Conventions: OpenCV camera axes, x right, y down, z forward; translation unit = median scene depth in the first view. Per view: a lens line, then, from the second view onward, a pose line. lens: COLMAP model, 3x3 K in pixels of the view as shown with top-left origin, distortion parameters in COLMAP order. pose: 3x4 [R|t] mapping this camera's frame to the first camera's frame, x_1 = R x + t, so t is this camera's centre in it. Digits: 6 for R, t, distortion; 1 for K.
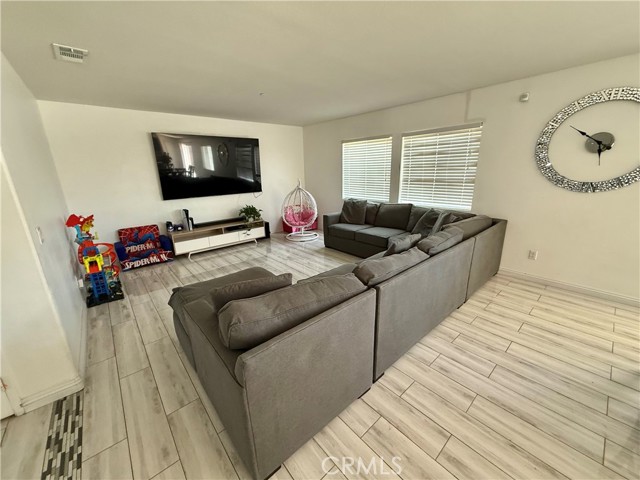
lens RADIAL K [[254.8, 0, 317.4], [0, 254.8, 238.4], [0, 0, 1]] dist [0.006018, -0.000029]
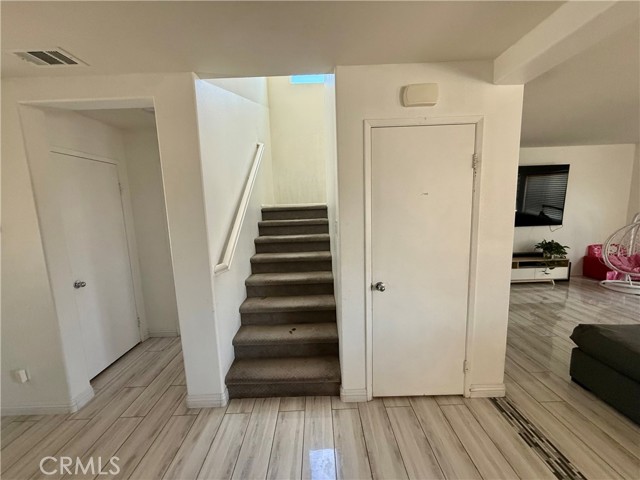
lens RADIAL K [[254.4, 0, 320.0], [0, 254.4, 240.0], [0, 0, 1]] dist [0.002612, 0.000207]
pose [[0.766232, 0.084851, -0.636937, -0.342039], [-0.154719, 0.986442, -0.054716, 0.041855], [0.623659, 0.140472, 0.768971, -0.166660]]
